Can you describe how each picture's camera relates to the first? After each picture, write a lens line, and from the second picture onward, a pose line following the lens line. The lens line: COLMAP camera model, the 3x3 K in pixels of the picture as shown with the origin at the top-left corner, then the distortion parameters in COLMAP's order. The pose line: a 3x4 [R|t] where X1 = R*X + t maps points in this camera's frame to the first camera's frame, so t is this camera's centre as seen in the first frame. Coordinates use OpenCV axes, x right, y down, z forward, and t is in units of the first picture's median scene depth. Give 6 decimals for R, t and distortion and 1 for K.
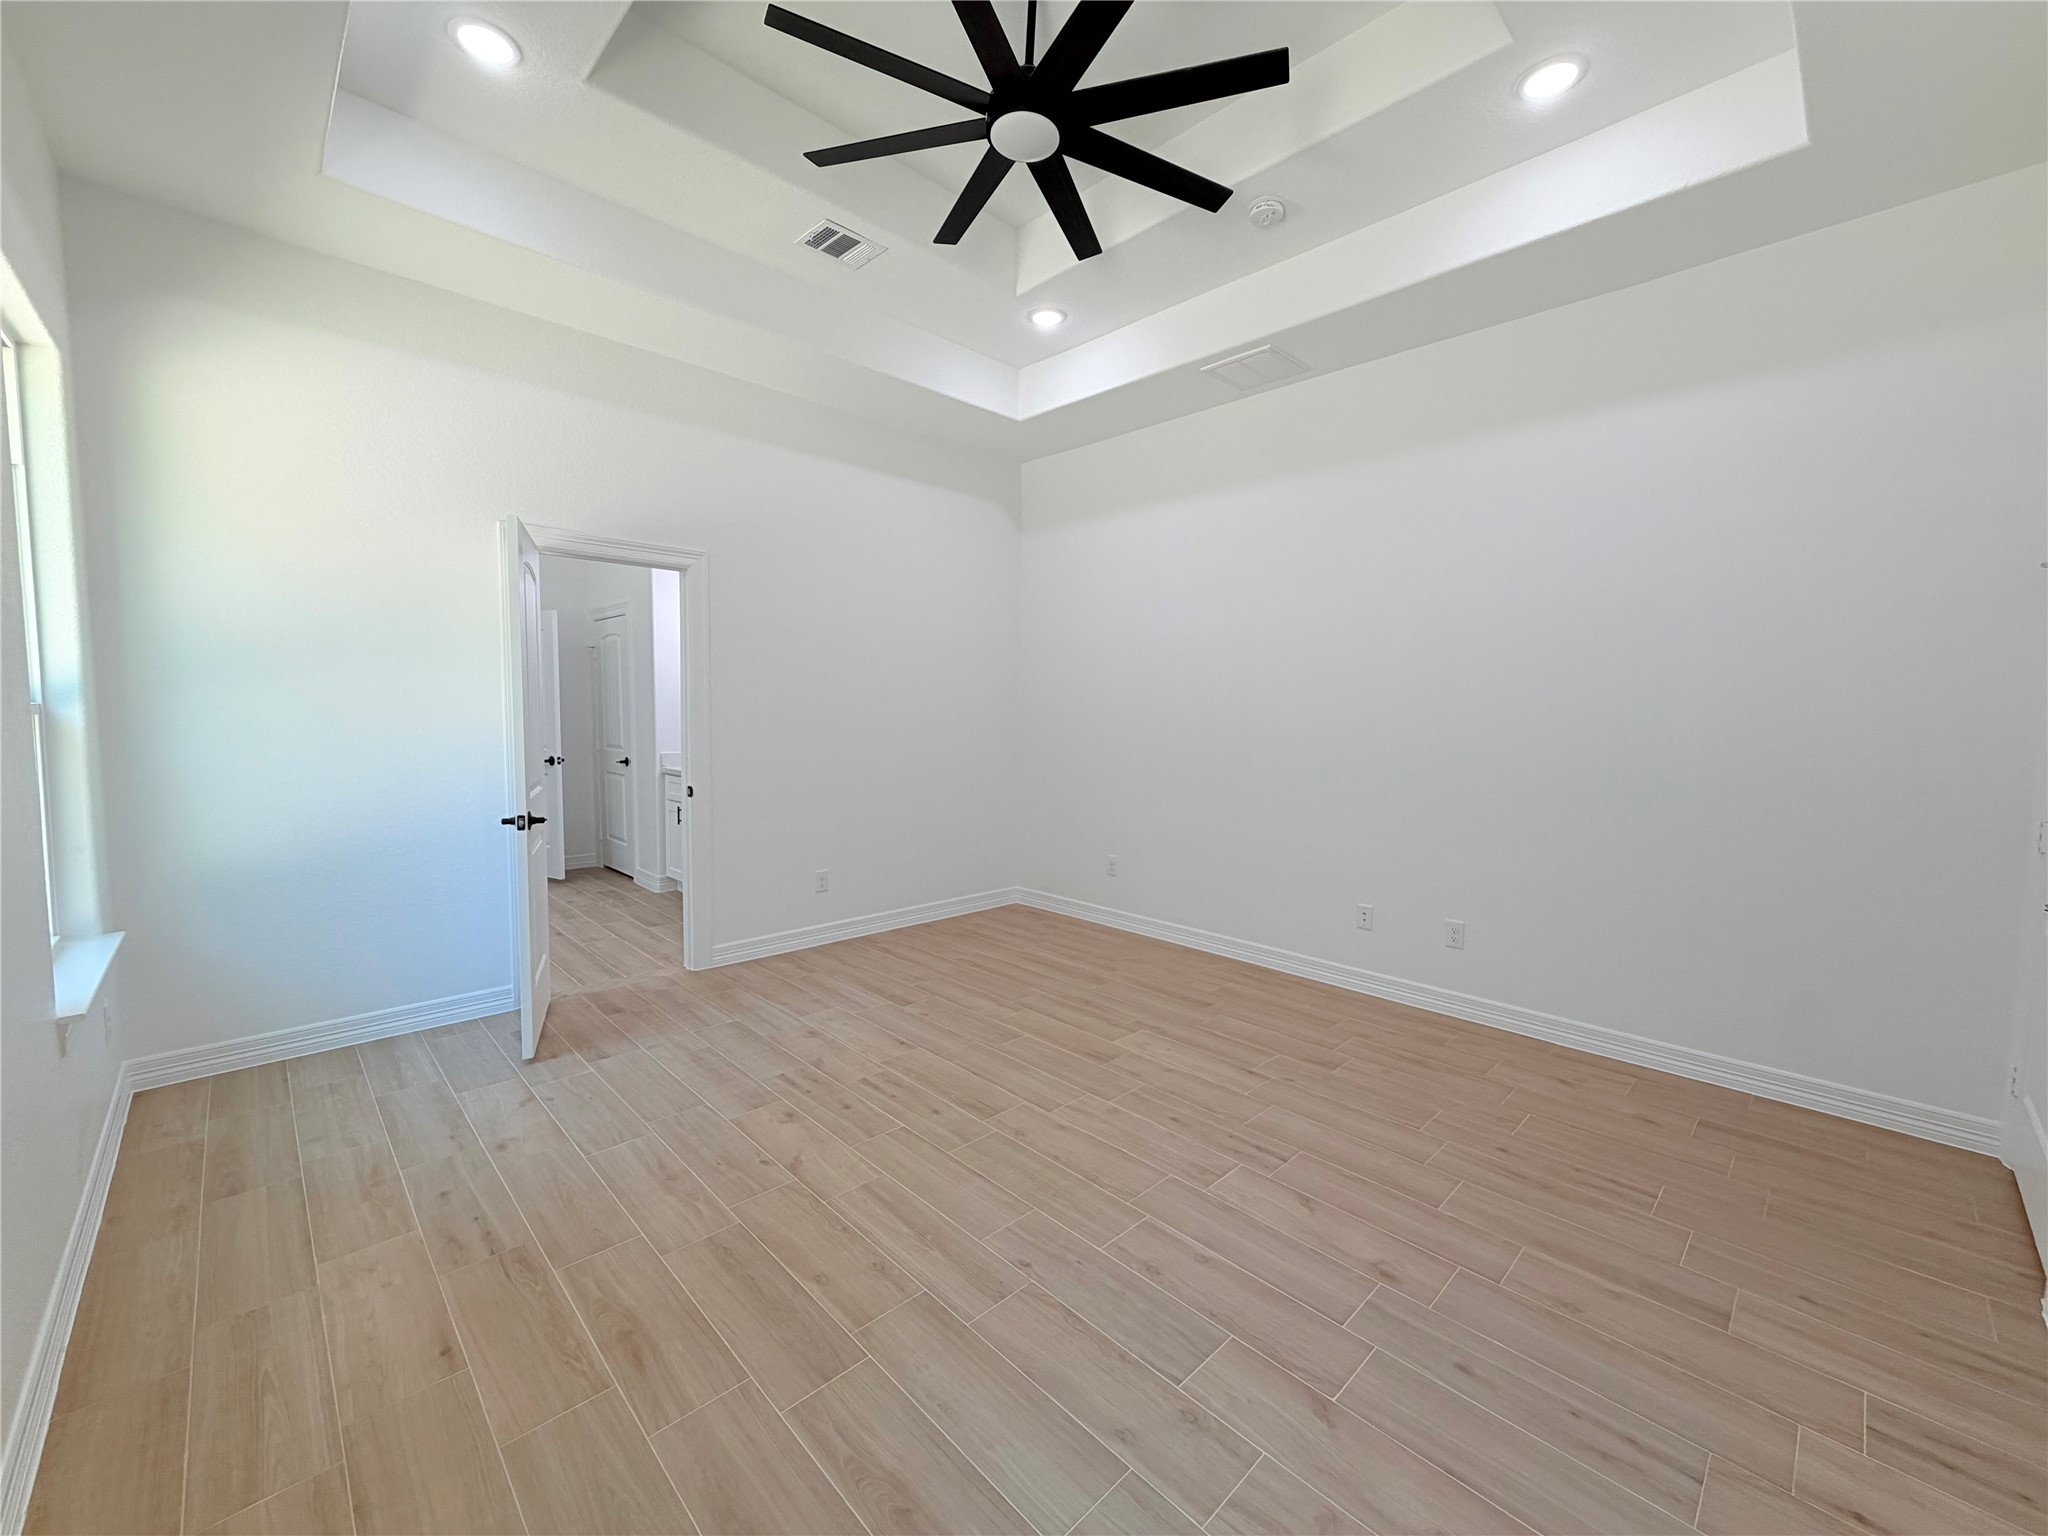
lens RADIAL K [[815.0, 0, 1024.0], [0, 815.0, 768.0], [0, 0, 1]] dist [-0.000035, 0.000288]
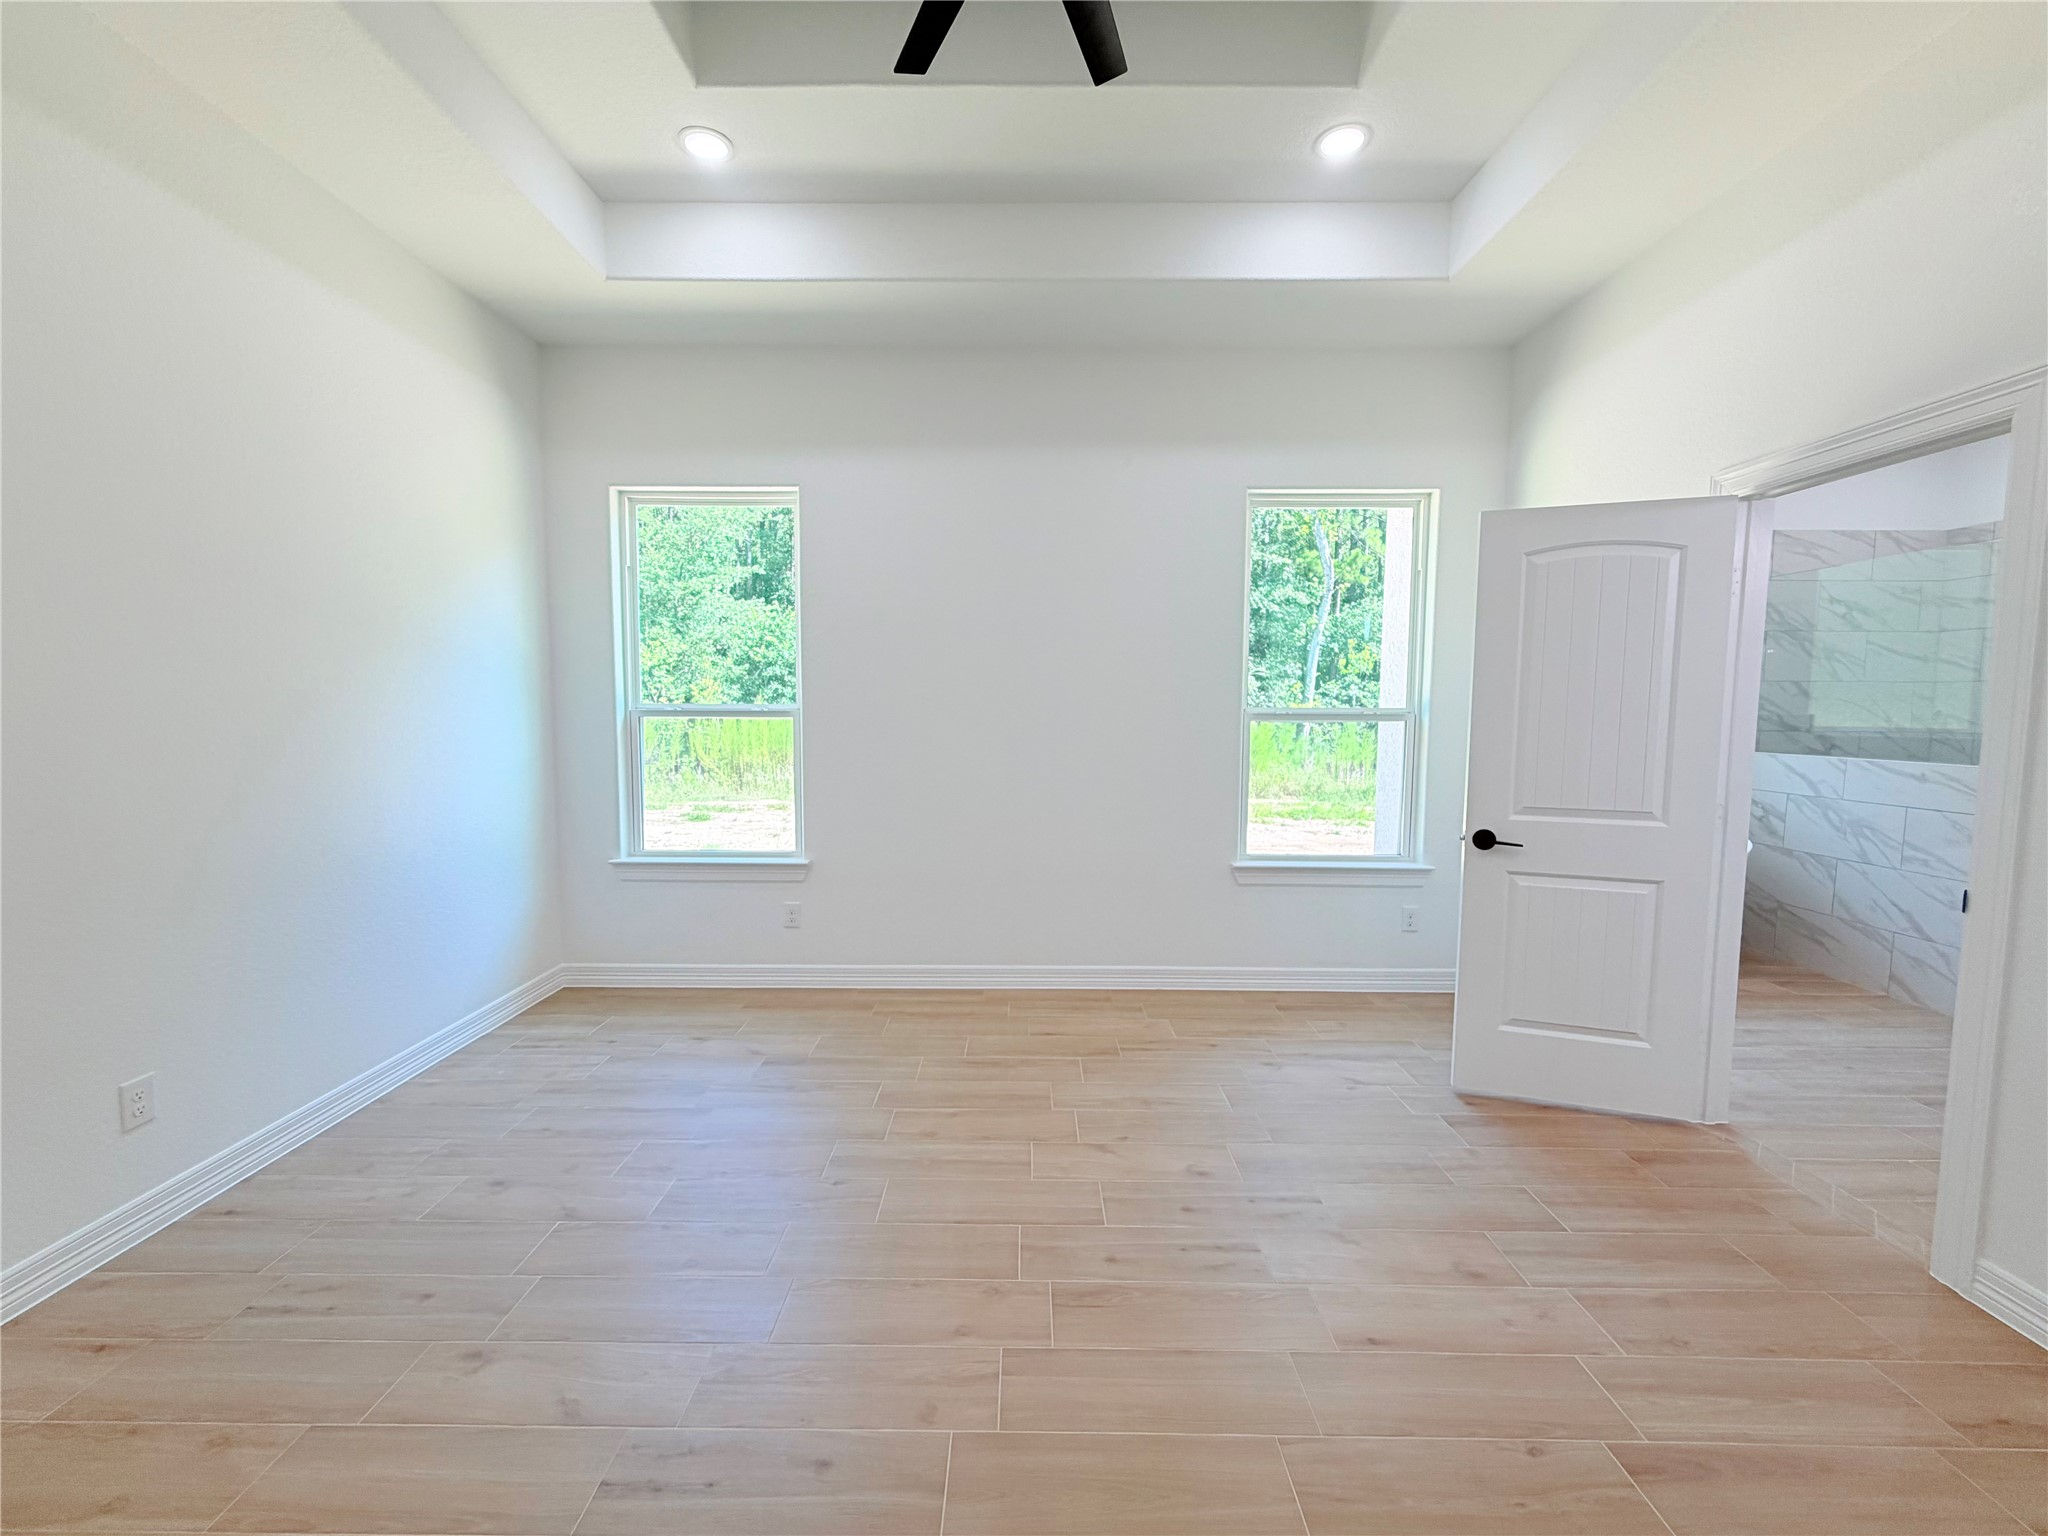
lens RADIAL K [[819.9, 0, 1024.0], [0, 819.9, 768.0], [0, 0, 1]] dist [0.000134, 0.000045]
pose [[-0.699498, 0.036252, -0.713714, 0.387090], [-0.068746, 0.990667, 0.117696, -0.084034], [0.711320, 0.131393, -0.690478, 1.176649]]
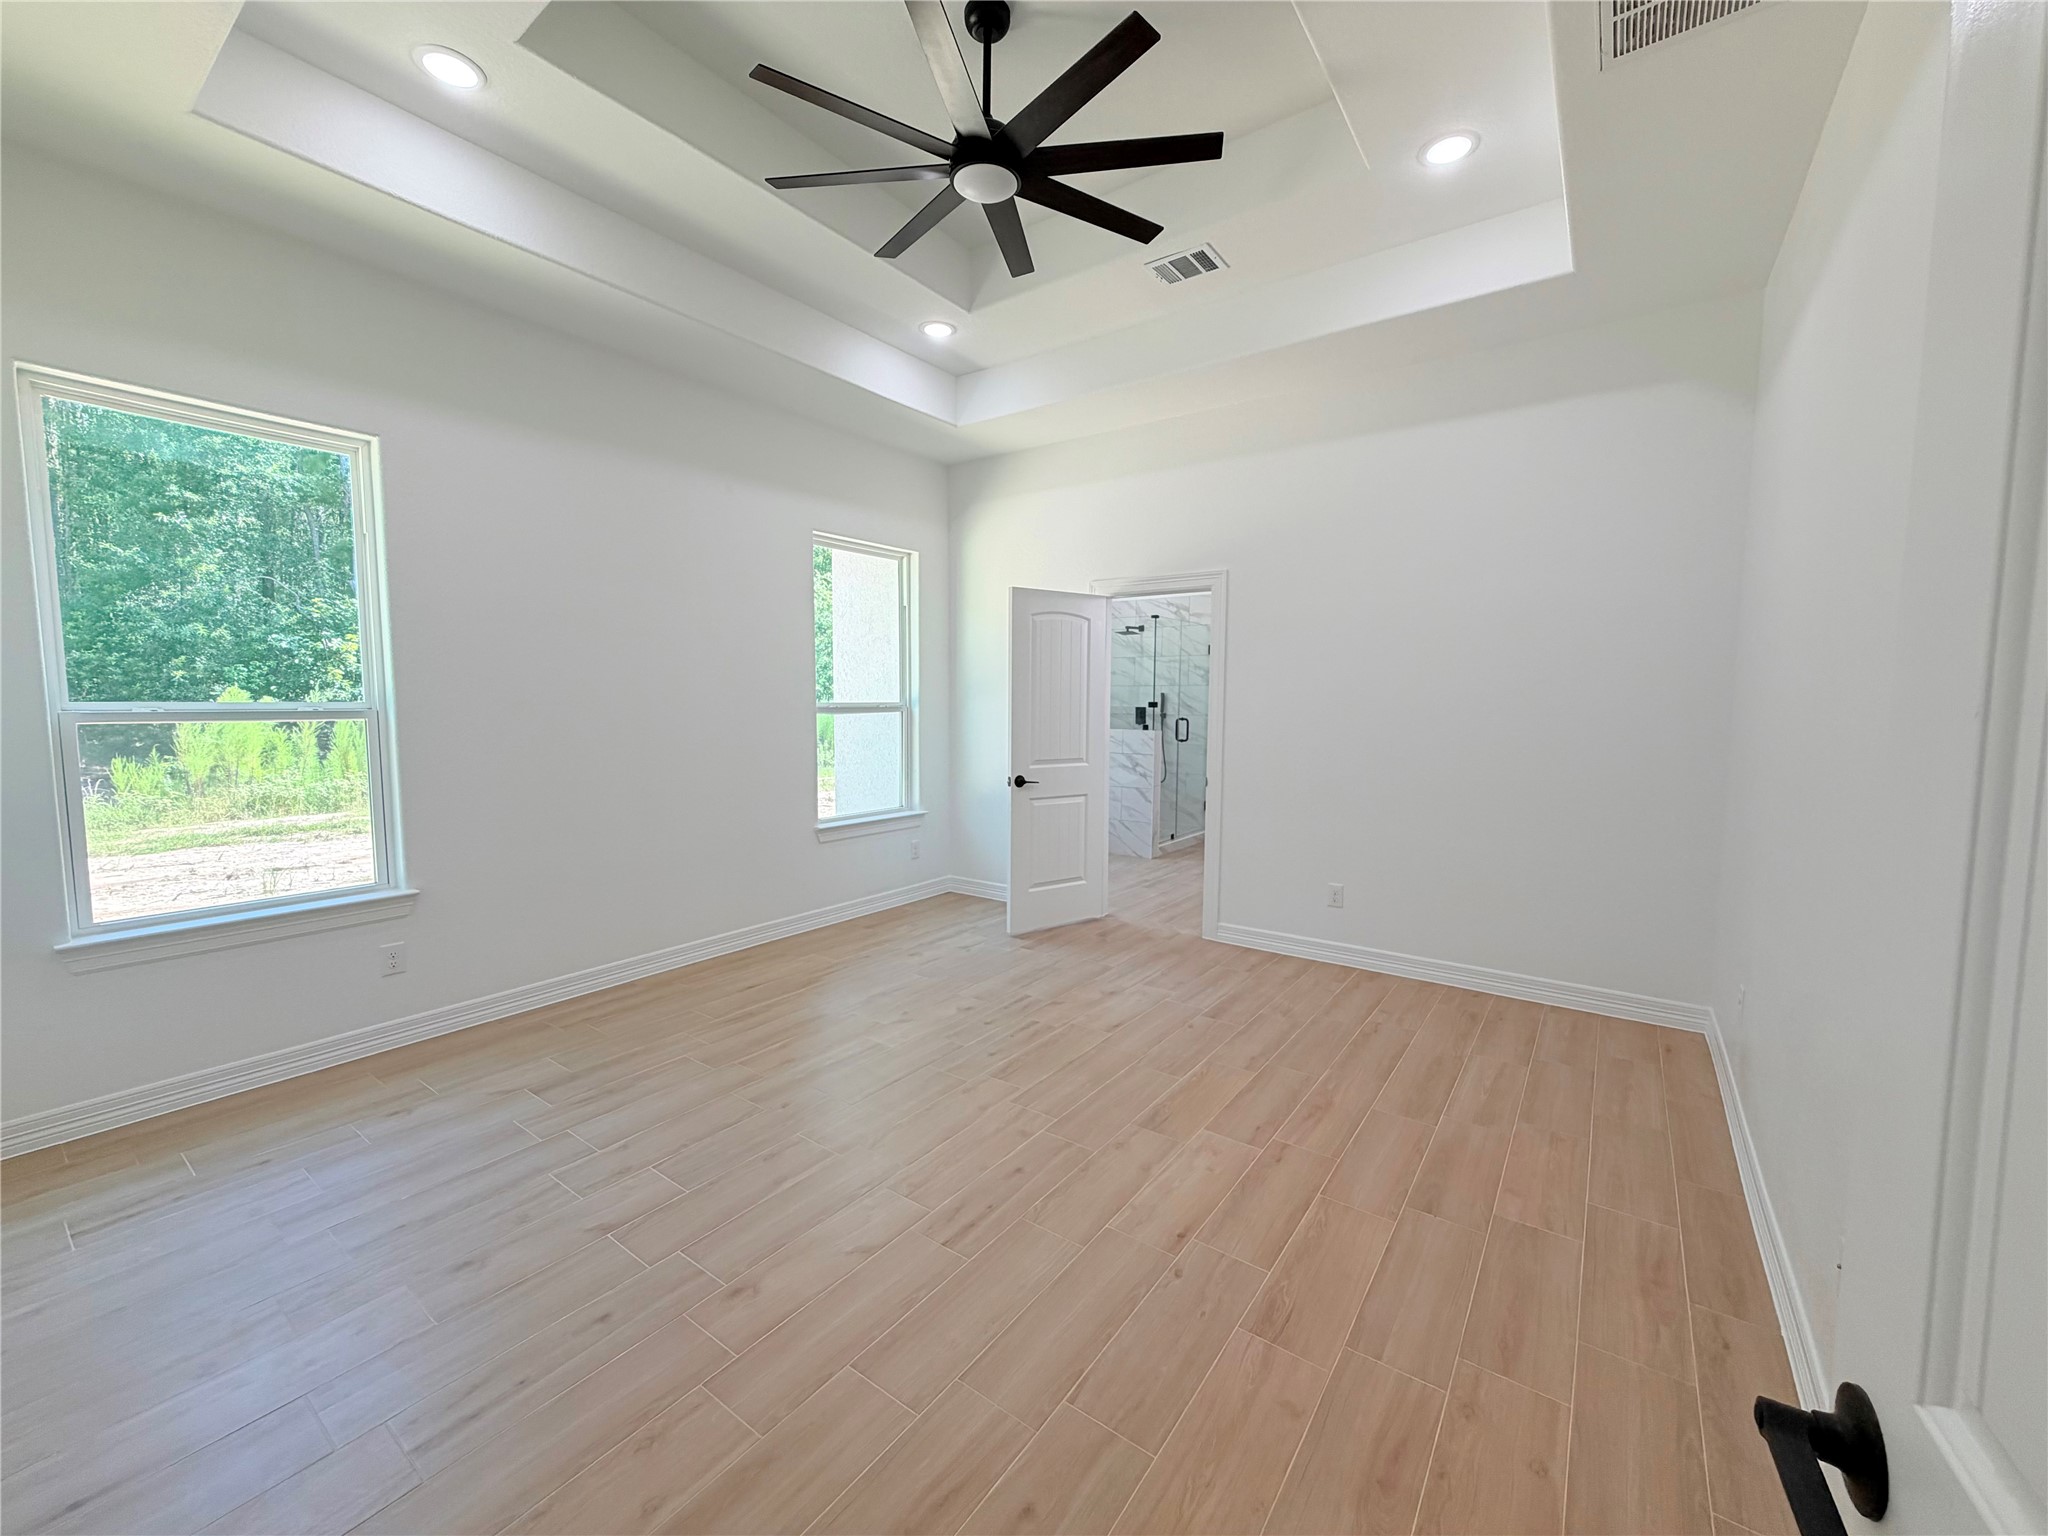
lens RADIAL K [[815.0, 0, 1024.0], [0, 815.0, 768.0], [0, 0, 1]] dist [-0.000035, 0.000288]
pose [[0.171767, 0.069493, -0.982683, 0.860038], [-0.075721, 0.995489, 0.057163, -0.048122], [0.982223, 0.064591, 0.176254, 0.684316]]
